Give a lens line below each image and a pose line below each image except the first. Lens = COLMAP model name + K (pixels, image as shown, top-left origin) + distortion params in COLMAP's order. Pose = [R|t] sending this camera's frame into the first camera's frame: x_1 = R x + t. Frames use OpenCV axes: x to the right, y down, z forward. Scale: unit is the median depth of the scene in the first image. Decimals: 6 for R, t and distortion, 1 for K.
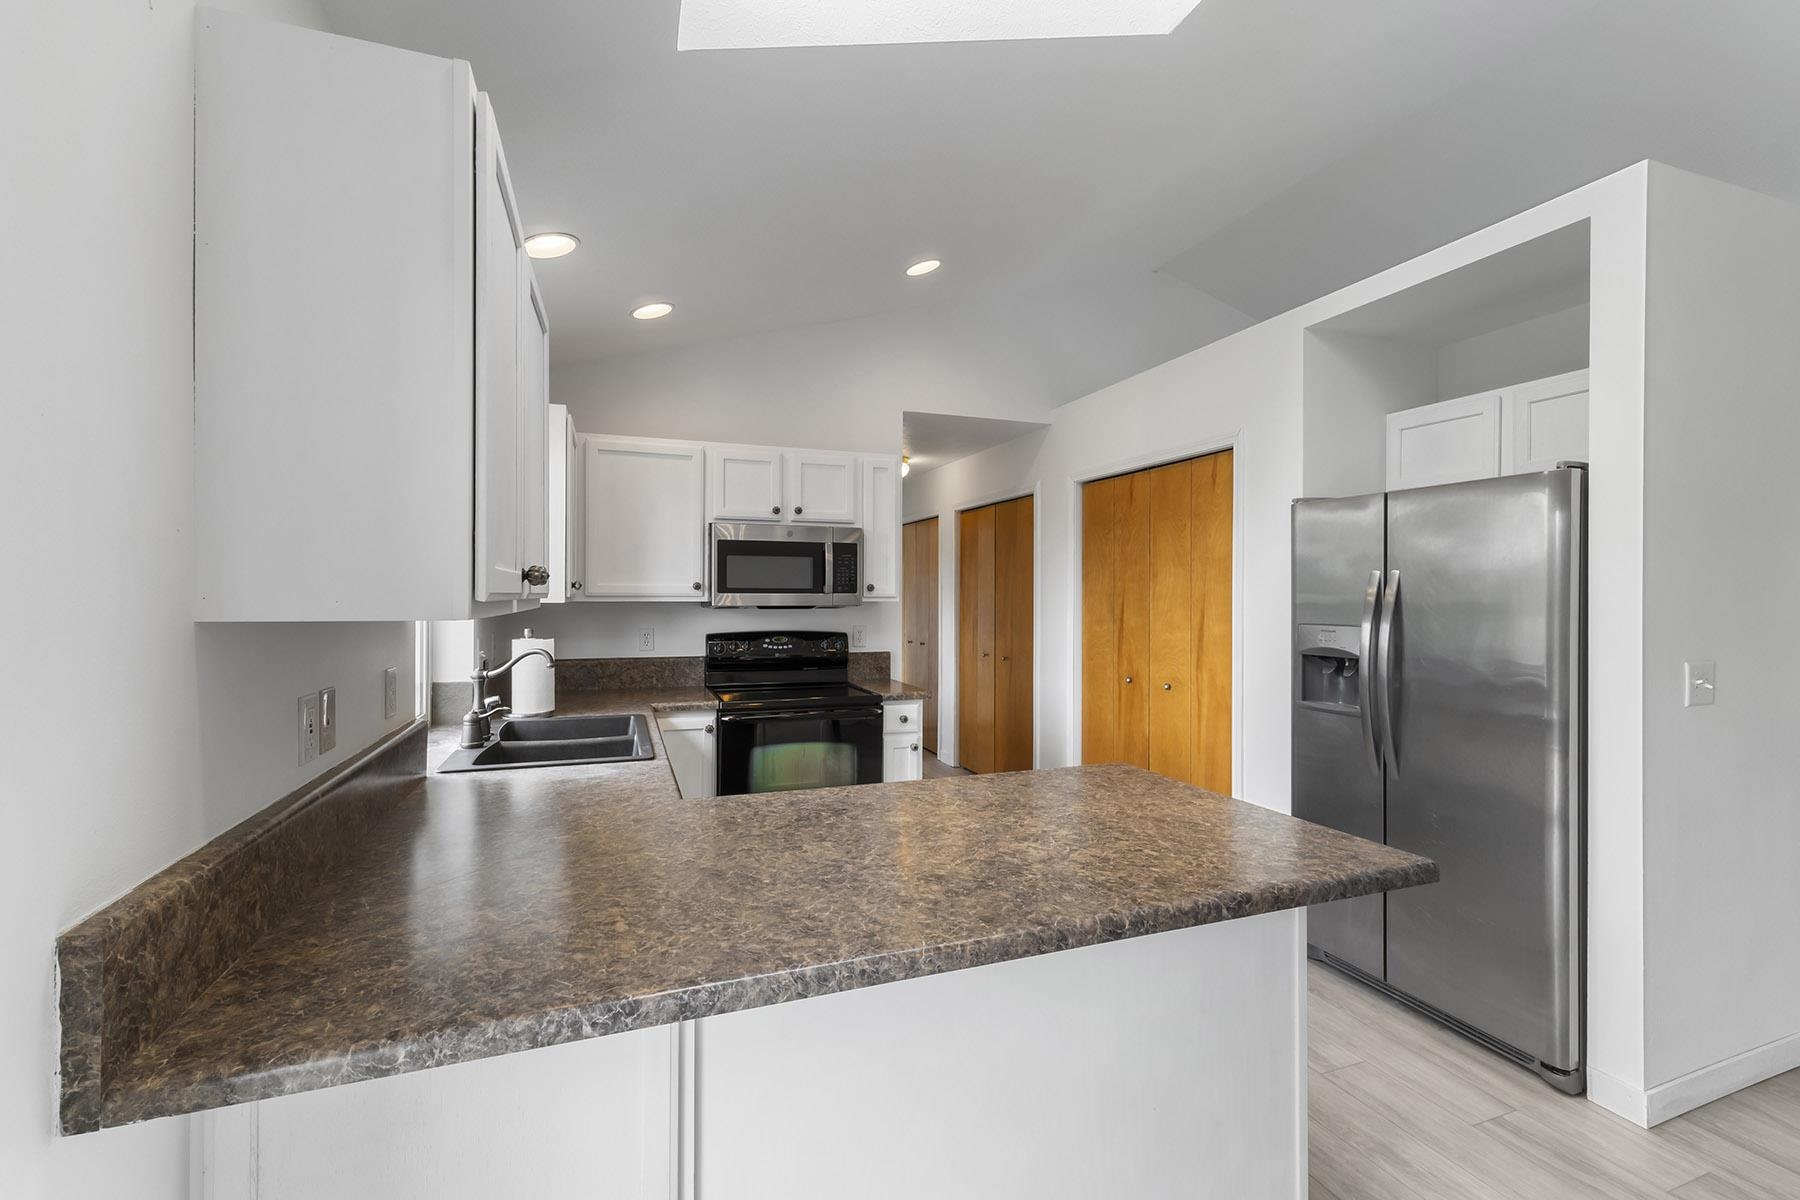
lens RADIAL K [[766.0, 0, 892.0], [0, 766.0, 596.0], [0, 0, 1]] dist [0.002887, -0.000169]
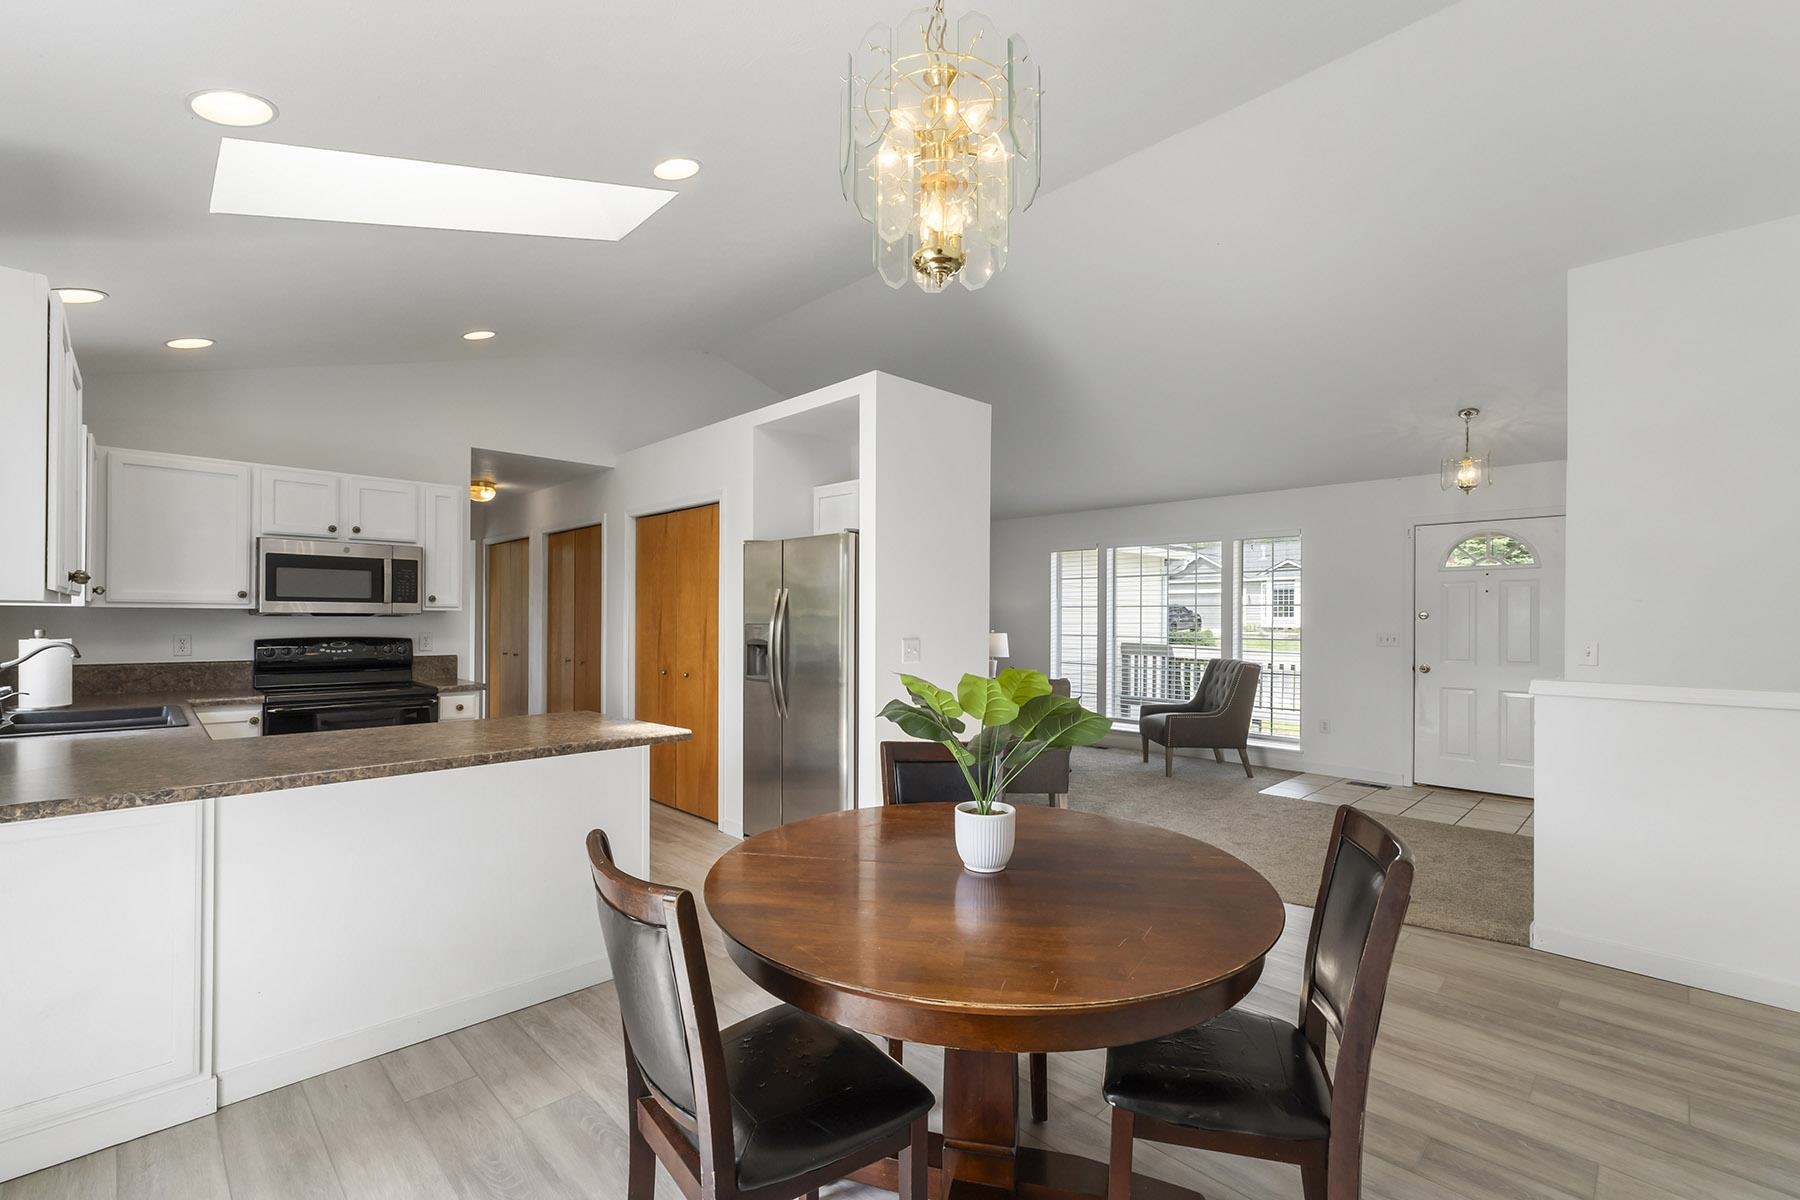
lens RADIAL K [[766.0, 0, 892.4], [0, 766.0, 614.9], [0, 0, 1]] dist [0.002887, -0.000169]
pose [[0.907784, 0.002831, 0.419429, 0.127205], [-0.001136, 0.999990, -0.004293, 0.019769], [-0.419437, 0.003420, 0.907778, -0.381236]]
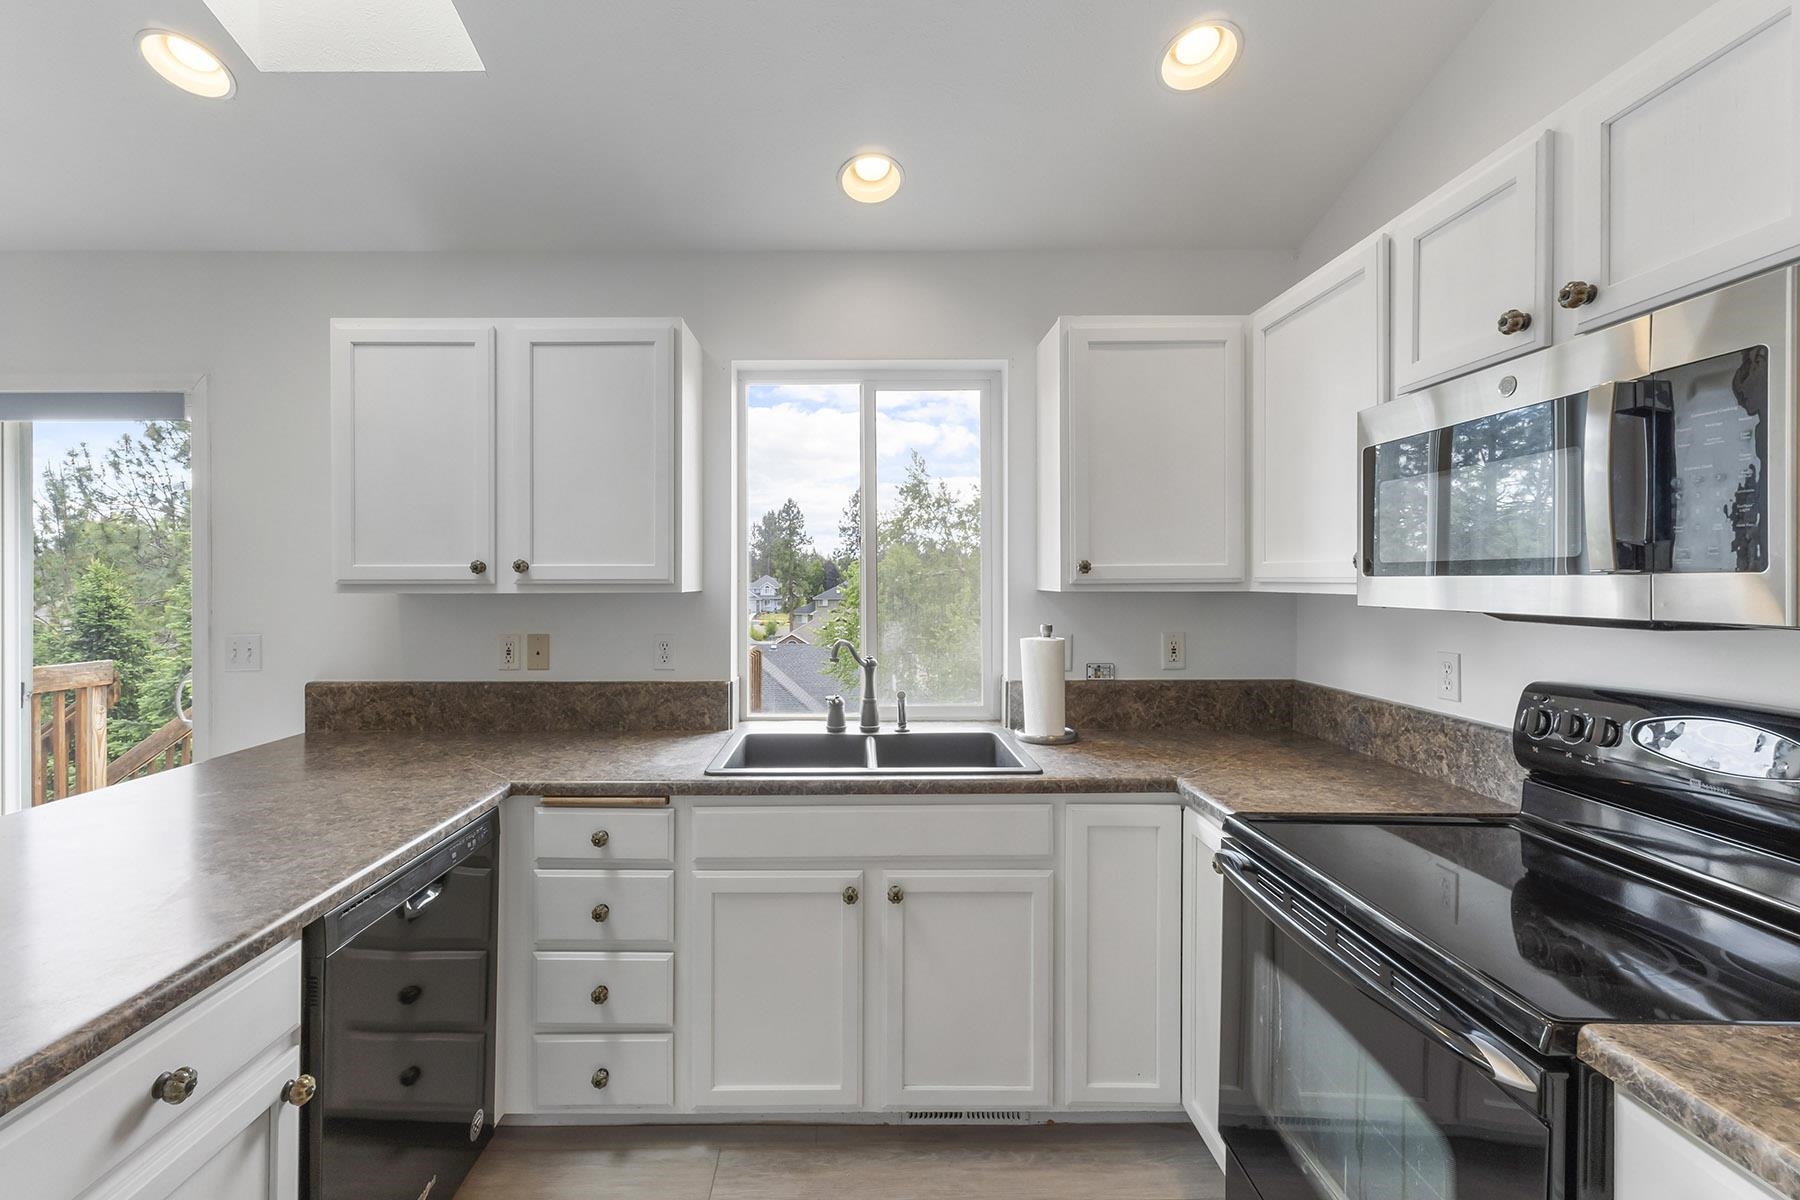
lens RADIAL K [[766.0, 0, 858.3], [0, 766.0, 585.4], [0, 0, 1]] dist [0.002887, -0.000169]
pose [[-0.332873, 0.002659, -0.942968, 0.253404], [-0.003038, 0.999988, 0.003892, 0.000580], [0.942967, 0.004160, -0.332861, 0.860187]]
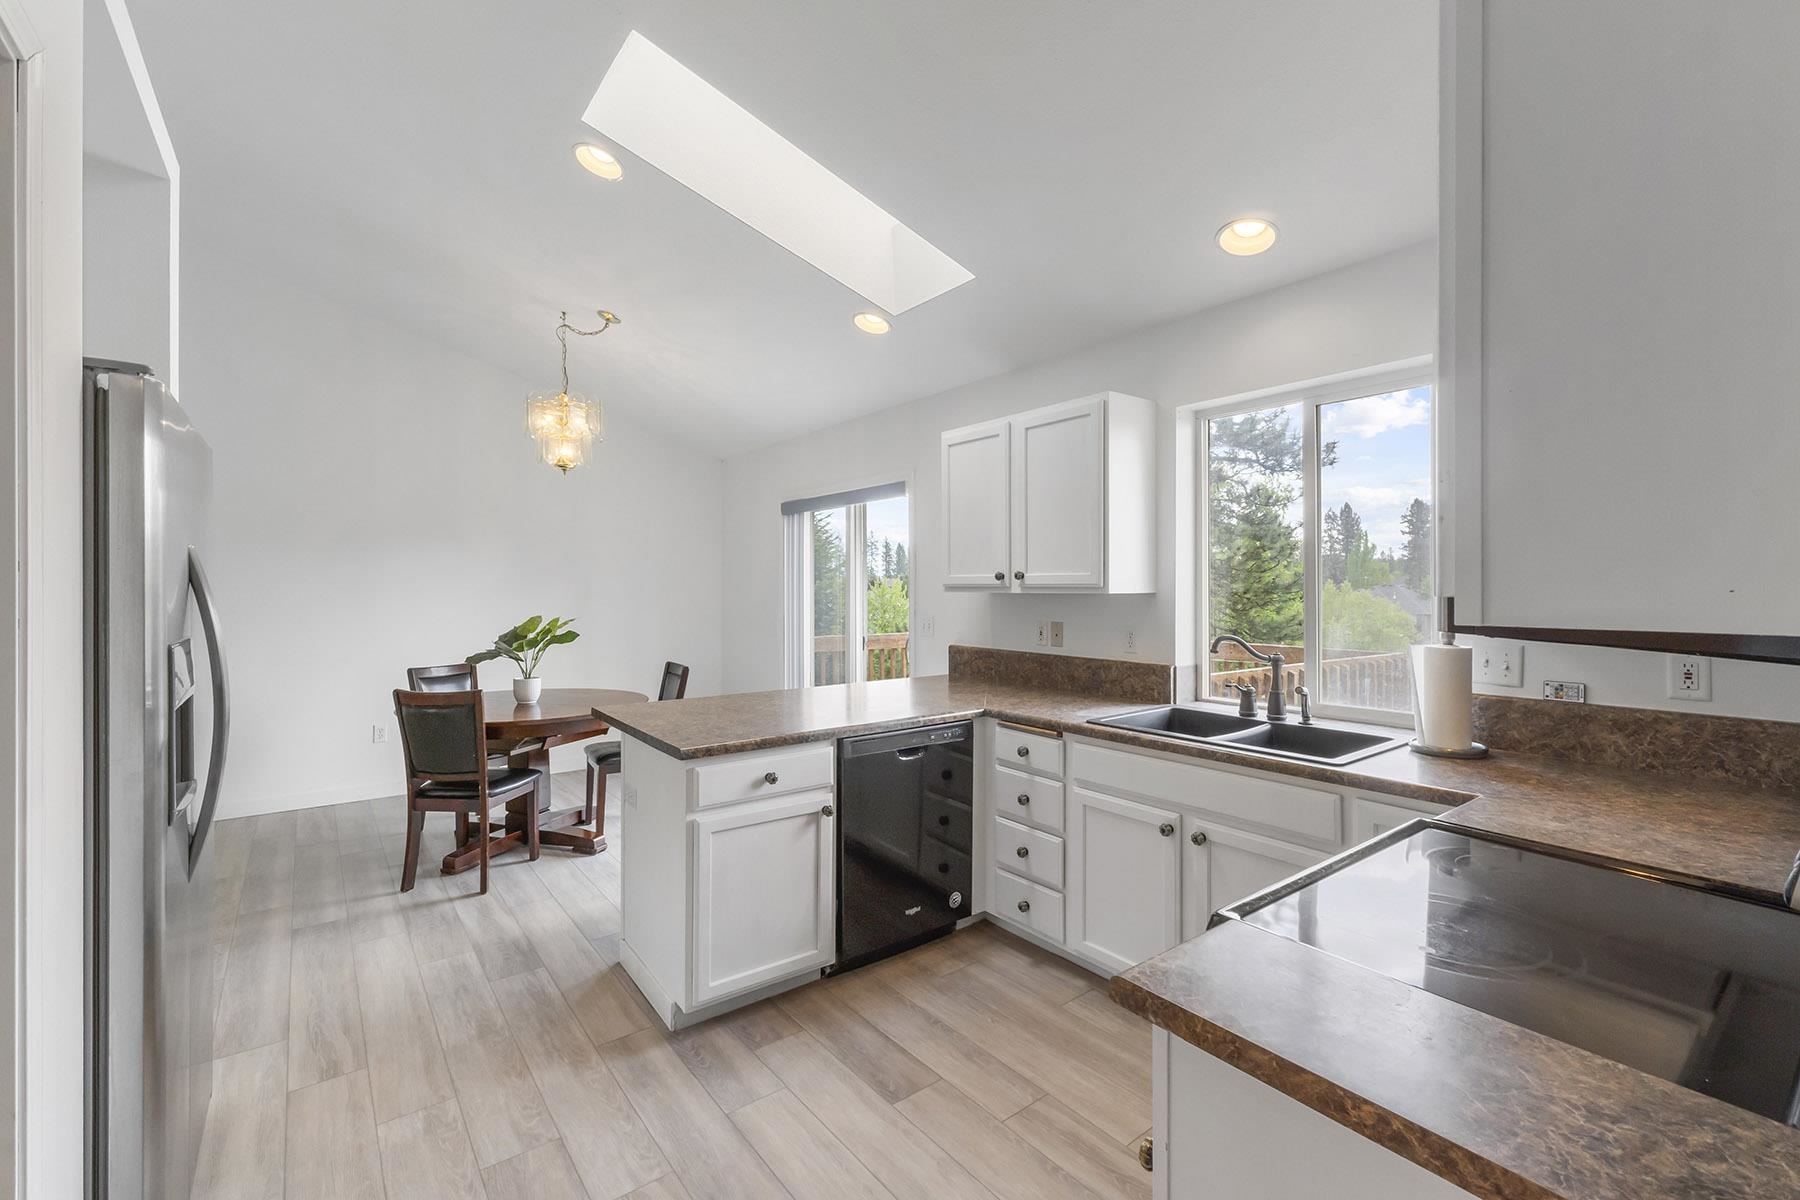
lens RADIAL K [[766.0, 0, 897.3], [0, 766.0, 589.6], [0, 0, 1]] dist [0.002887, -0.000169]
pose [[-0.954028, 0.006041, -0.299657, 0.193613], [0.002450, 0.999921, 0.012360, -0.005655], [0.299708, 0.011058, -0.953967, 1.224266]]
